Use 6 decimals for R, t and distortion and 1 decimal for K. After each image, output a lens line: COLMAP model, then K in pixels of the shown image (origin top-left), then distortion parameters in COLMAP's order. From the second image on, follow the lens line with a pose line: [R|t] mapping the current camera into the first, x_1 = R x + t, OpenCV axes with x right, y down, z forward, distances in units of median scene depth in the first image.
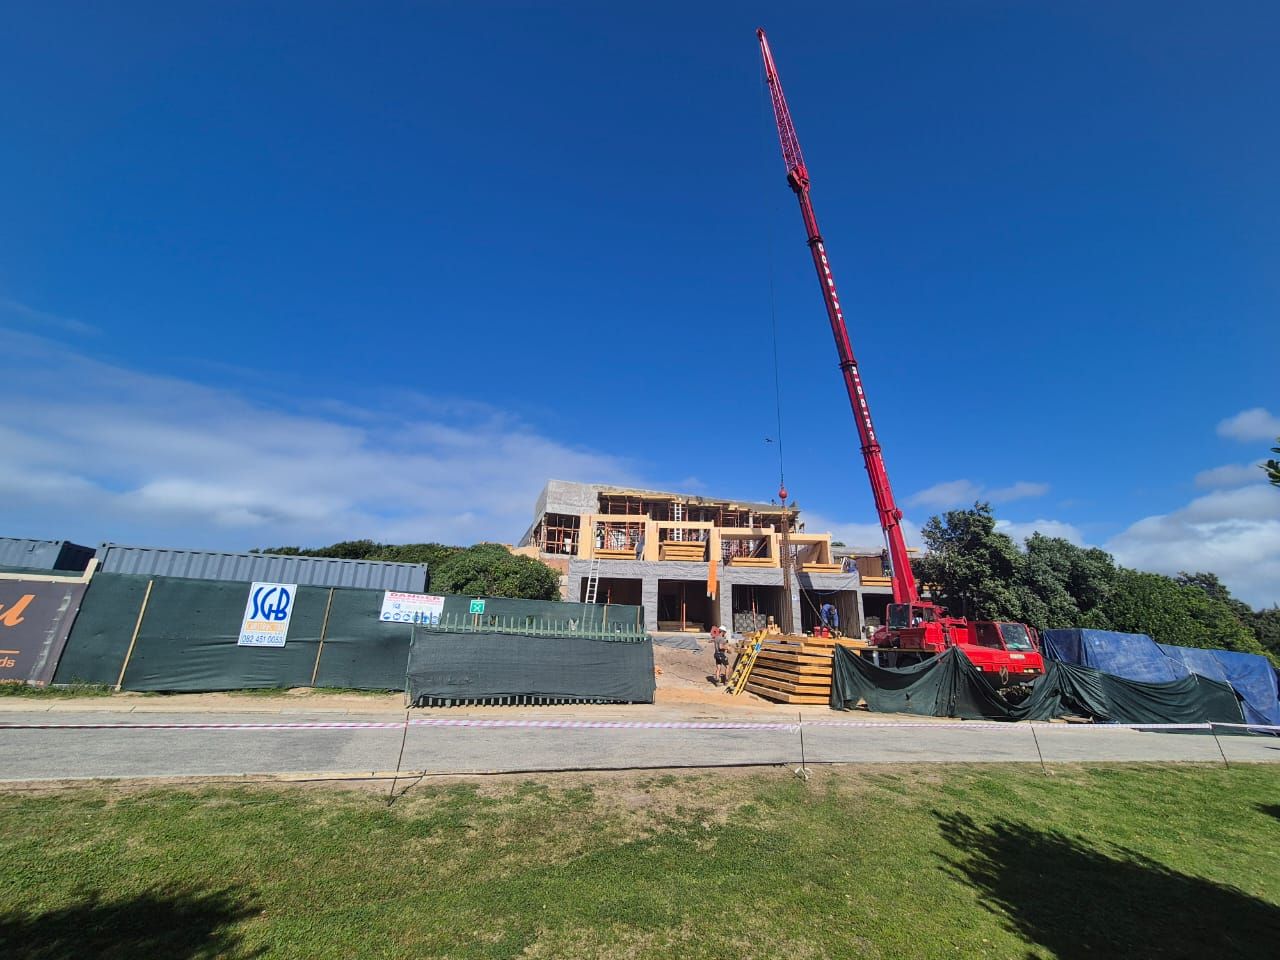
lens RADIAL K [[518.9, 0, 640.0], [0, 518.9, 480.0], [0, 0, 1]] dist [-0.000078, -0.000214]
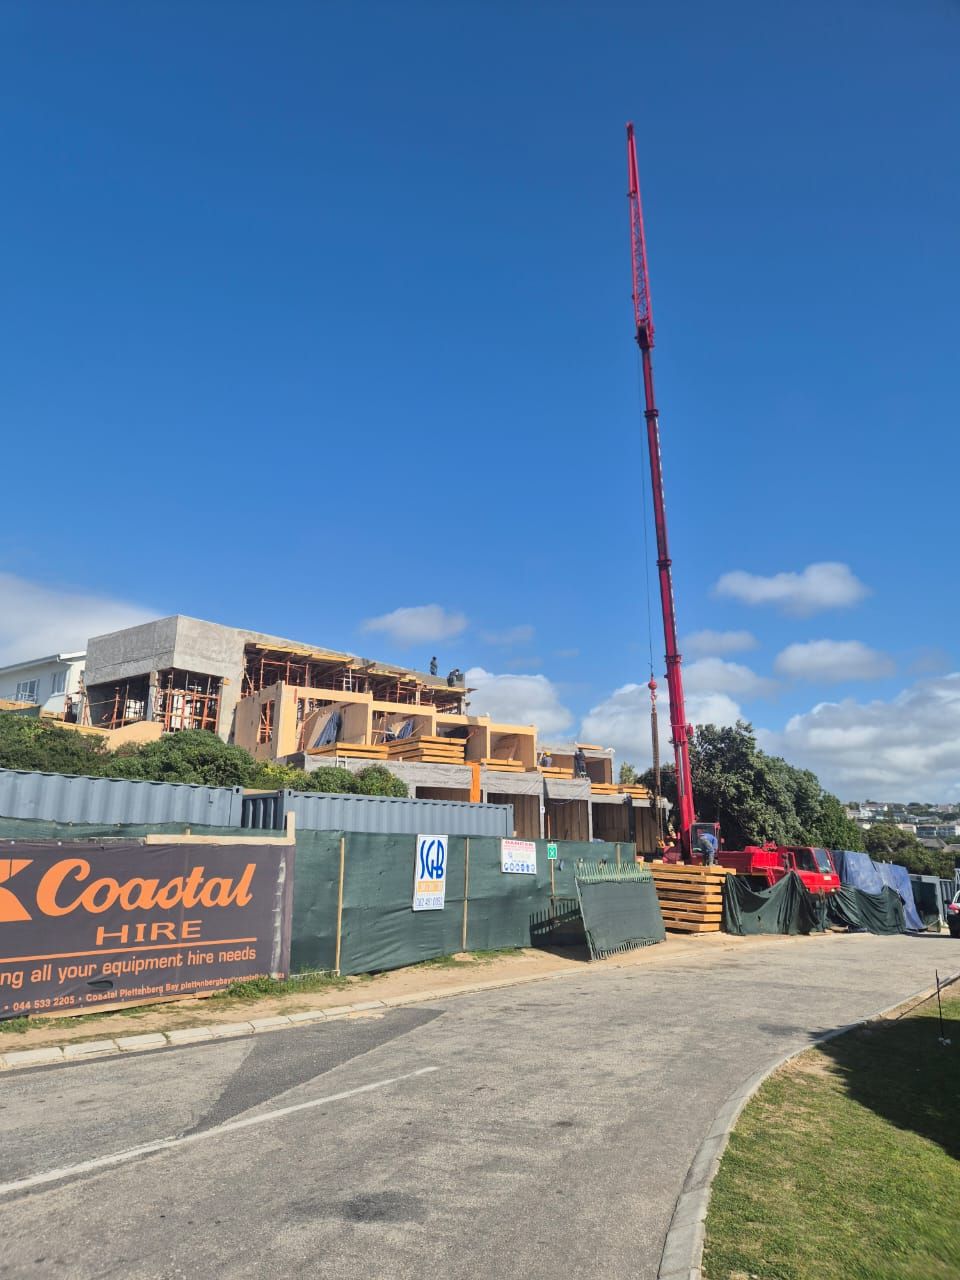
lens RADIAL K [[806.3, 0, 480.0], [0, 806.3, 640.0], [0, 0, 1]] dist [0.045660, -0.000703]
pose [[0.845040, 0.113706, 0.522473, -0.617902], [-0.144355, 0.989359, 0.018163, -0.068348], [-0.514848, -0.090770, 0.852462, -0.061889]]
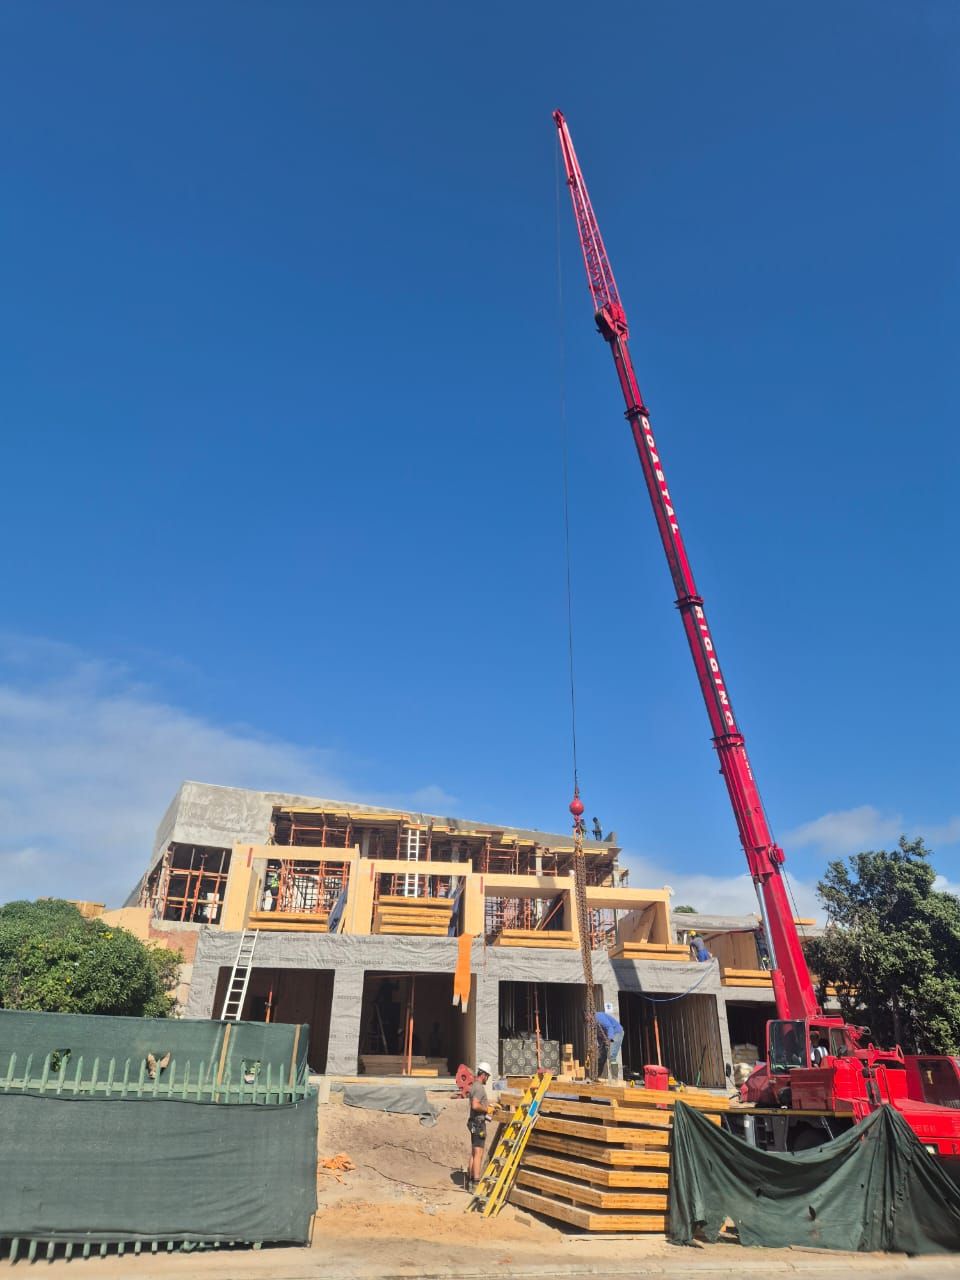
lens RADIAL K [[843.1, 0, 480.1], [0, 843.1, 625.7], [0, 0, 1]] dist [0.089390, -0.077501]
pose [[0.990845, 0.054351, 0.123583, 0.028669], [-0.029067, 0.979800, -0.197858, 0.012743], [-0.131840, 0.192455, 0.972409, 0.050203]]
